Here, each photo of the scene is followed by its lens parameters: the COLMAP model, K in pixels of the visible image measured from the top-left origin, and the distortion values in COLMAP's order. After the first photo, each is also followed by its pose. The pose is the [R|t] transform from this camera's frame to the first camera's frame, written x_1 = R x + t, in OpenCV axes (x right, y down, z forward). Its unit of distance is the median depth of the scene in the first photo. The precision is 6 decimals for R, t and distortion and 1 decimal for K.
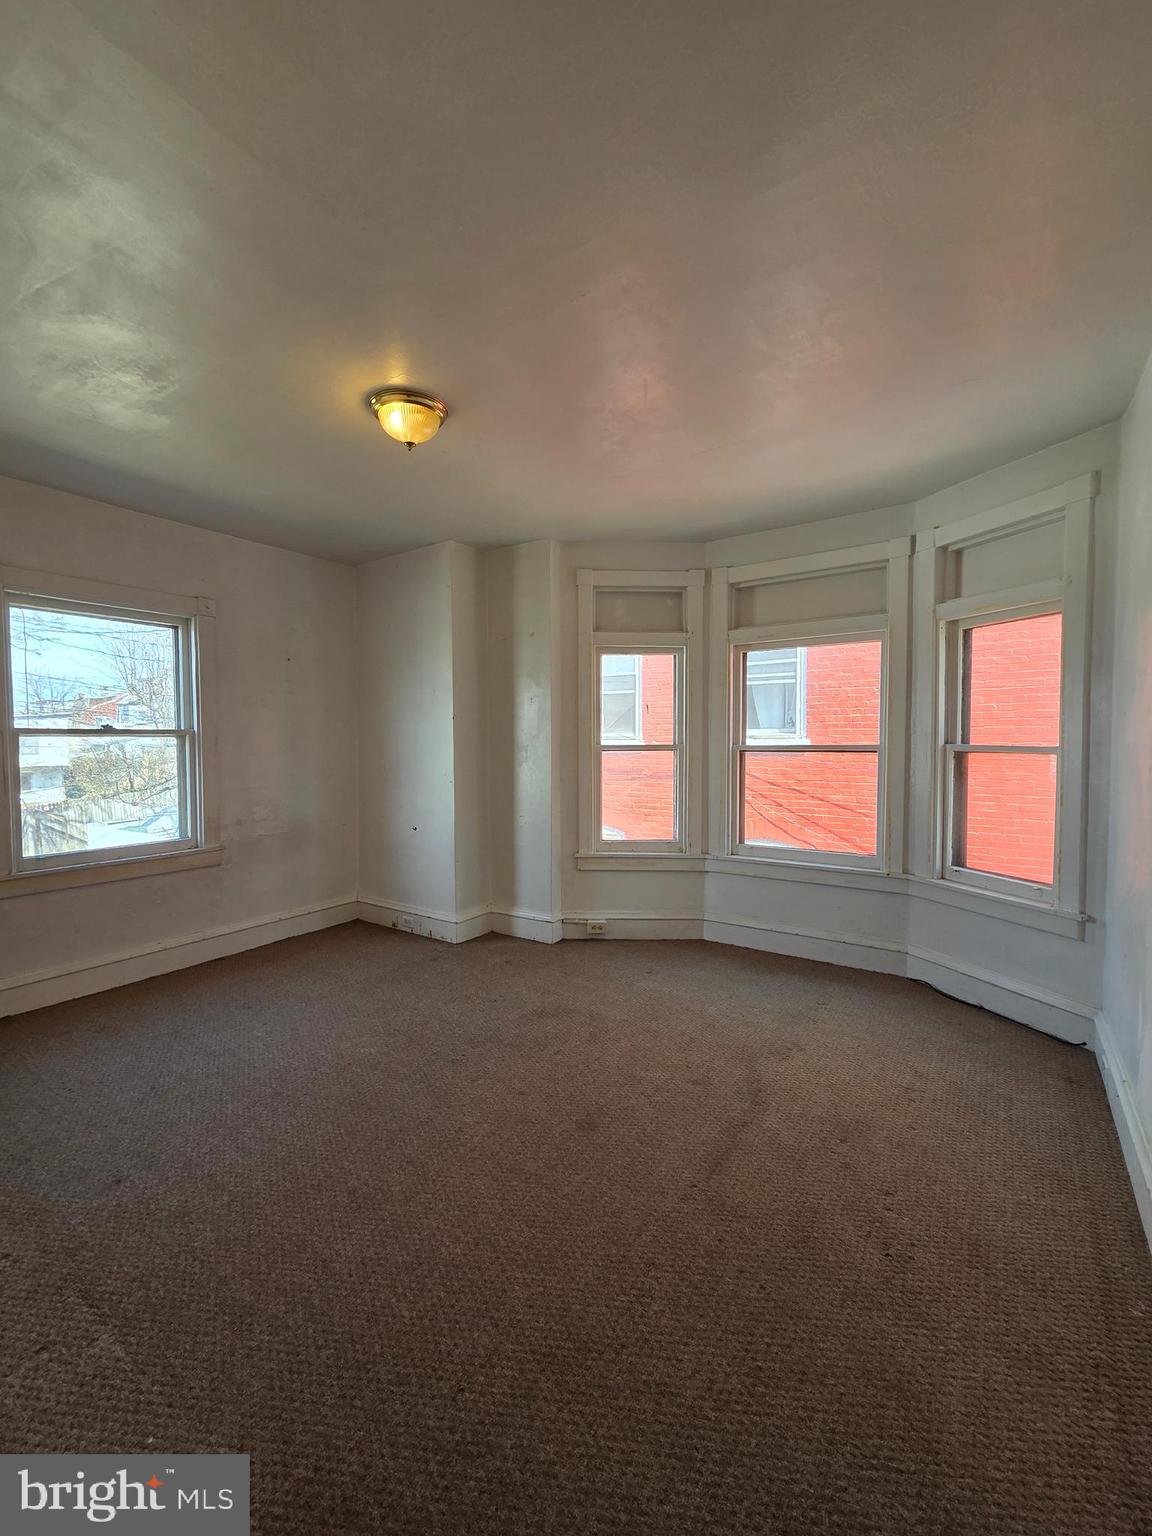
lens RADIAL K [[627.8, 0, 575.4], [0, 627.8, 765.3], [0, 0, 1]] dist [0.003323, -0.000695]
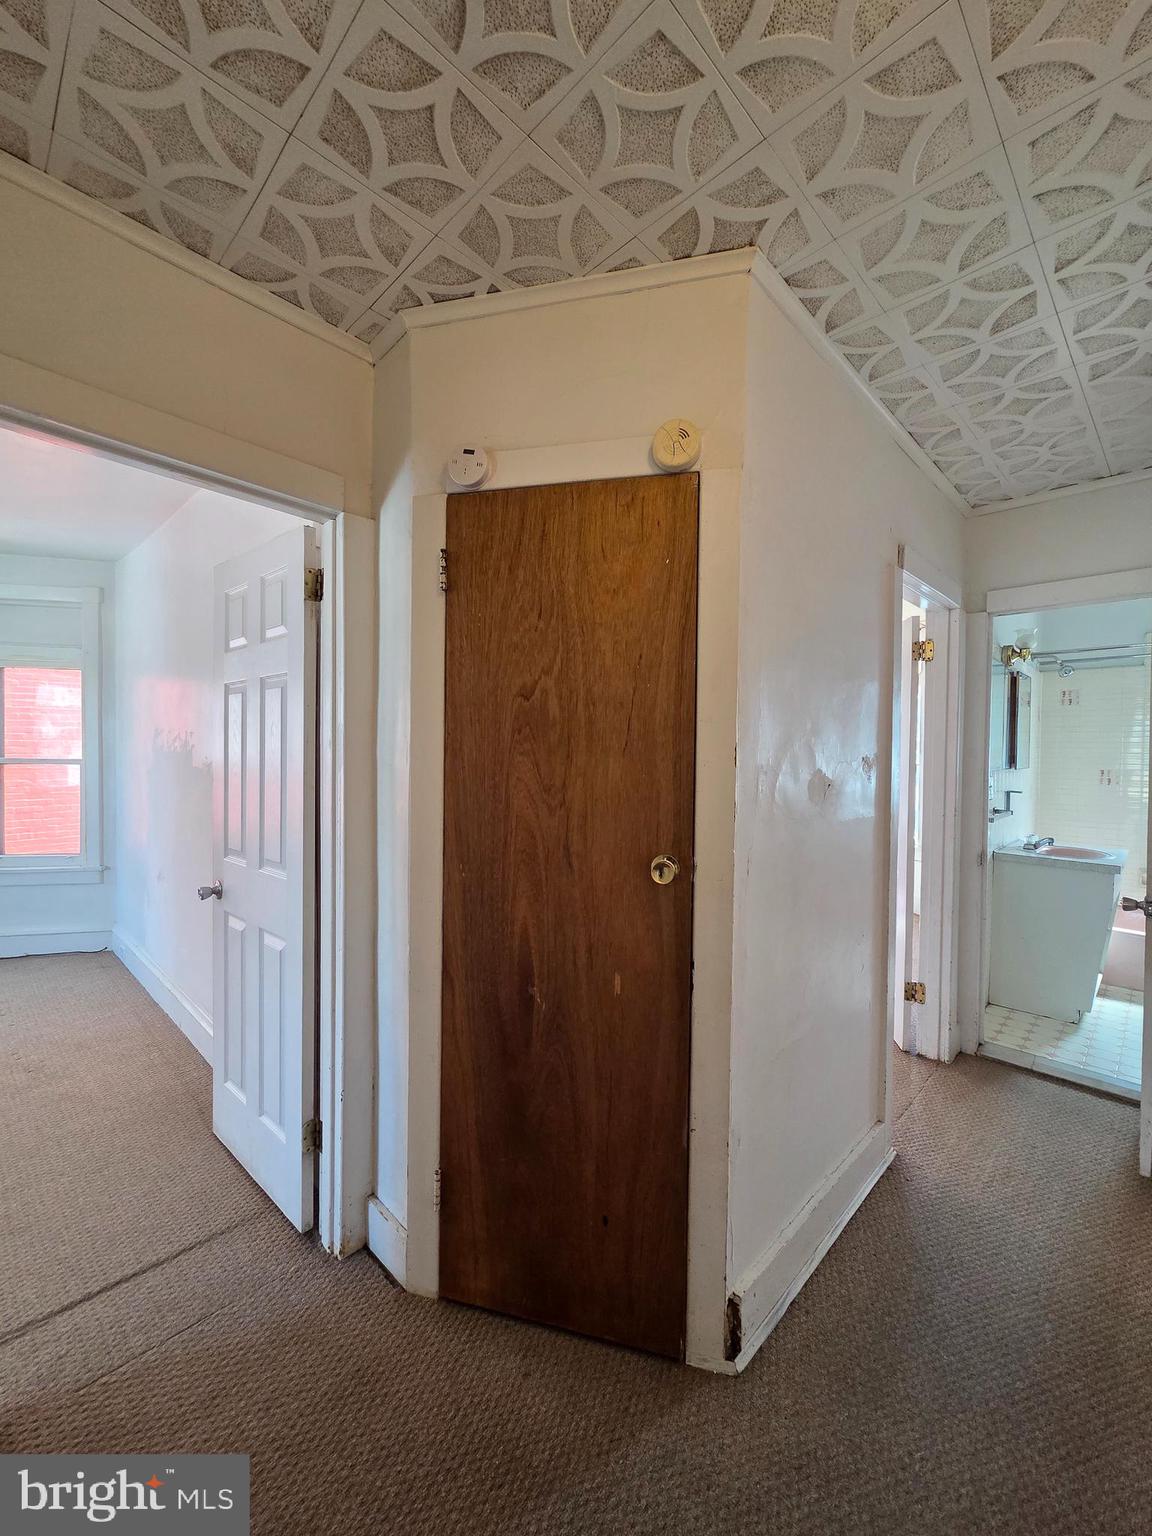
lens RADIAL K [[627.8, 0, 572.9], [0, 627.8, 765.6], [0, 0, 1]] dist [0.003323, -0.000695]
pose [[0.154710, -0.018868, 0.987780, -0.552661], [0.026384, 0.999540, 0.014961, -0.006072], [-0.987608, 0.023747, 0.155137, -0.406236]]
